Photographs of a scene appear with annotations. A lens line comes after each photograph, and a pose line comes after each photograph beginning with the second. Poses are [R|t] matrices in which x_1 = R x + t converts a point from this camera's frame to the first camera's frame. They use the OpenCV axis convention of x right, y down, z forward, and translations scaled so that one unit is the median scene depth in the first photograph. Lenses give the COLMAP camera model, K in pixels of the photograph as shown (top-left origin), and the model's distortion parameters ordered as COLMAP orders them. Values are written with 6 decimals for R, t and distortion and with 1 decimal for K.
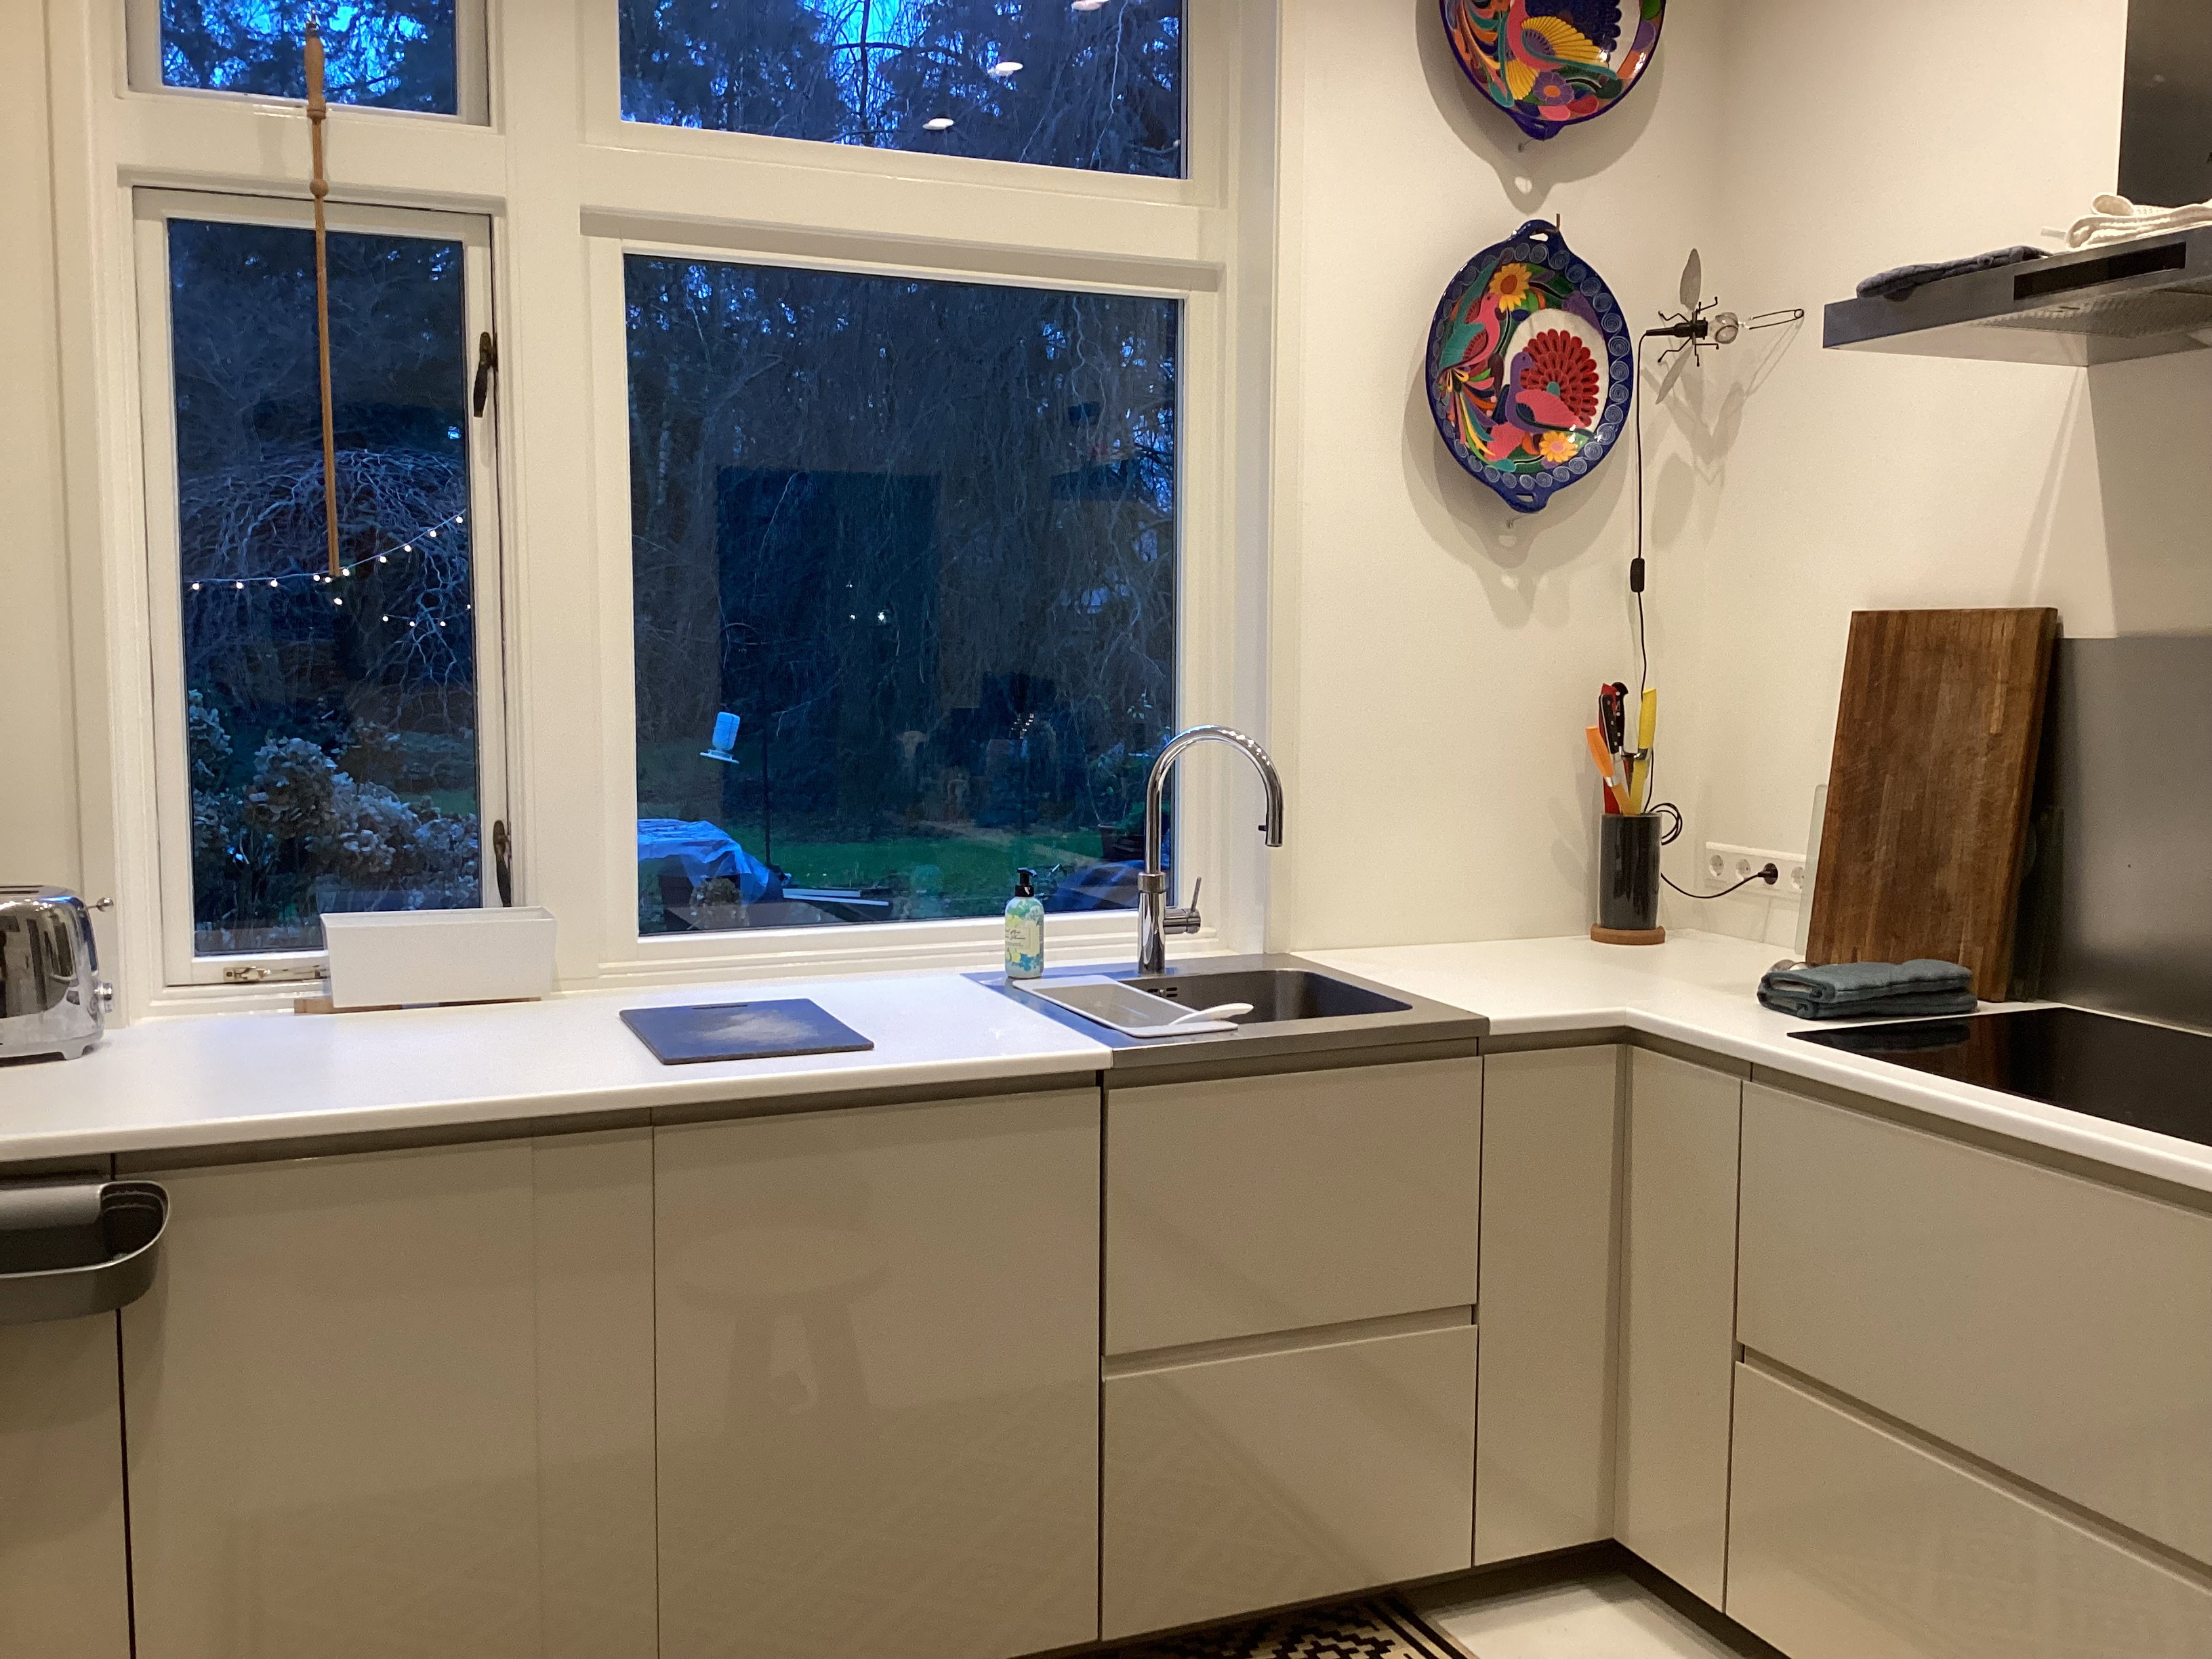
lens RADIAL K [[1990.0, 0, 1106.0], [0, 1990.0, 829.5], [0, 0, 1]] dist [0.063800, -0.093990]
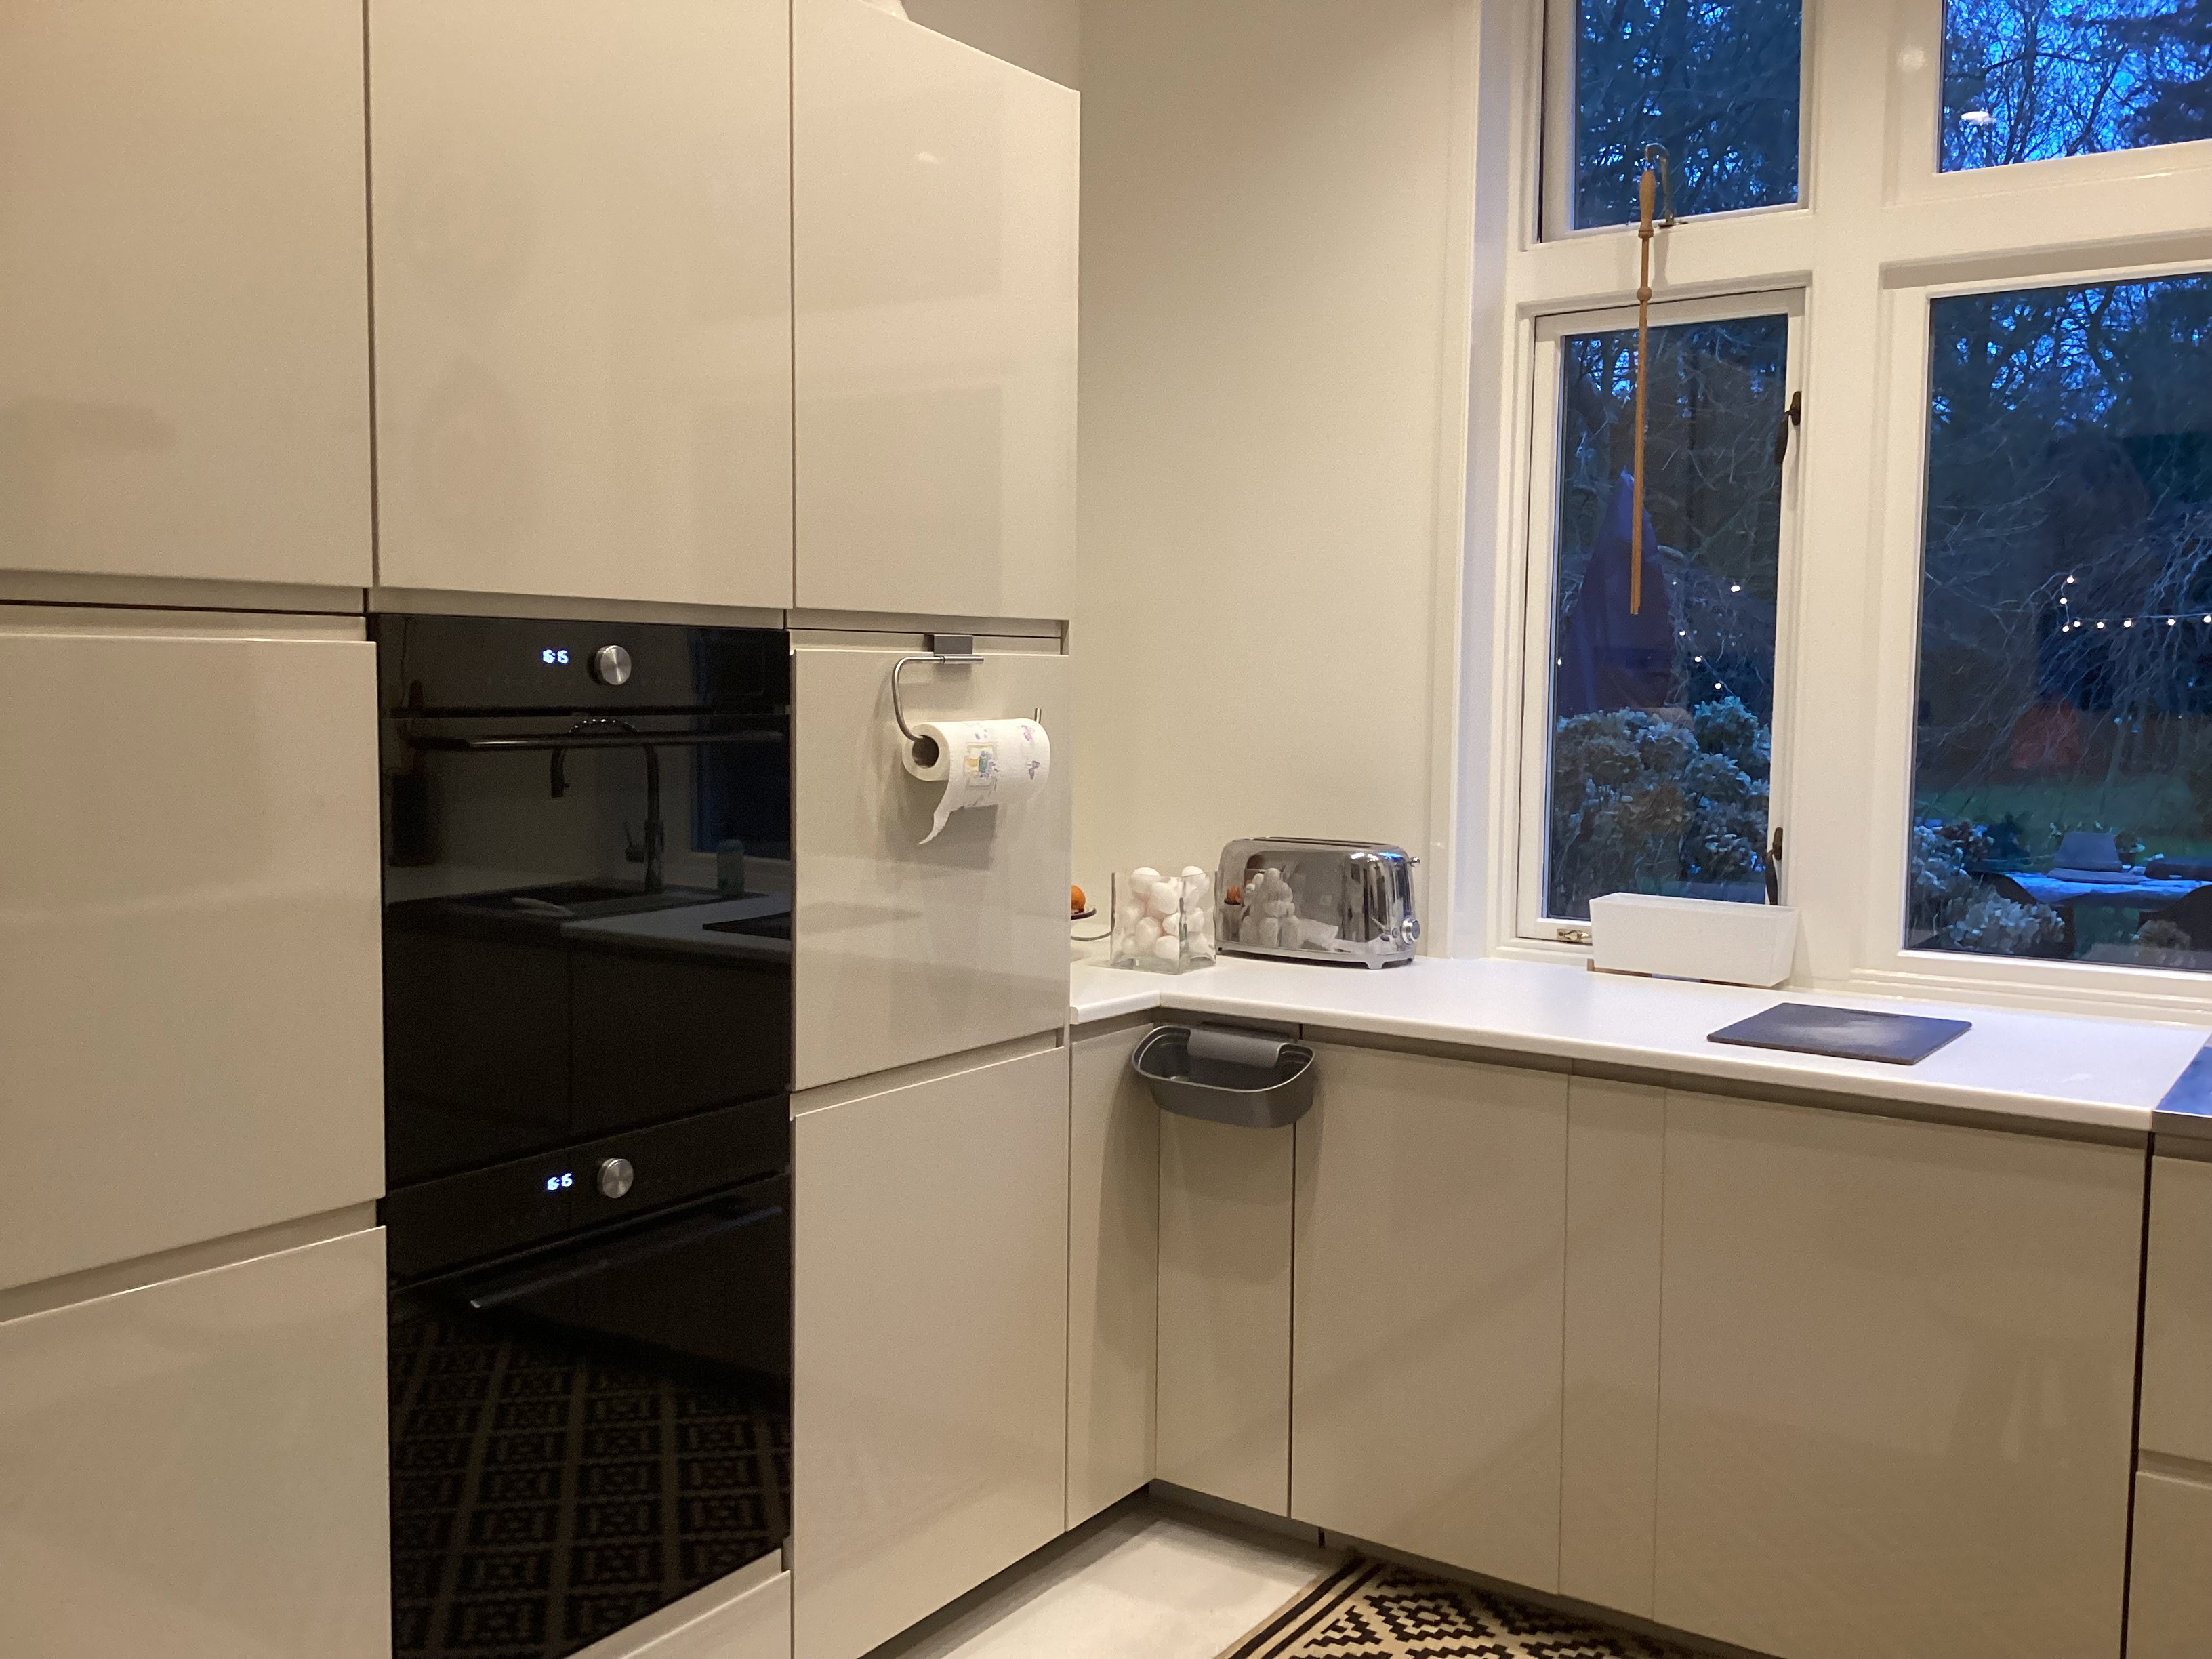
lens RADIAL K [[1990.0, 0, 1106.0], [0, 1990.0, 829.5], [0, 0, 1]] dist [0.063800, -0.093990]
pose [[0.539232, 0.067241, -0.839469, 0.456992], [-0.084831, 0.996074, 0.025295, -0.000038], [0.837874, 0.057573, 0.542819, 0.087031]]
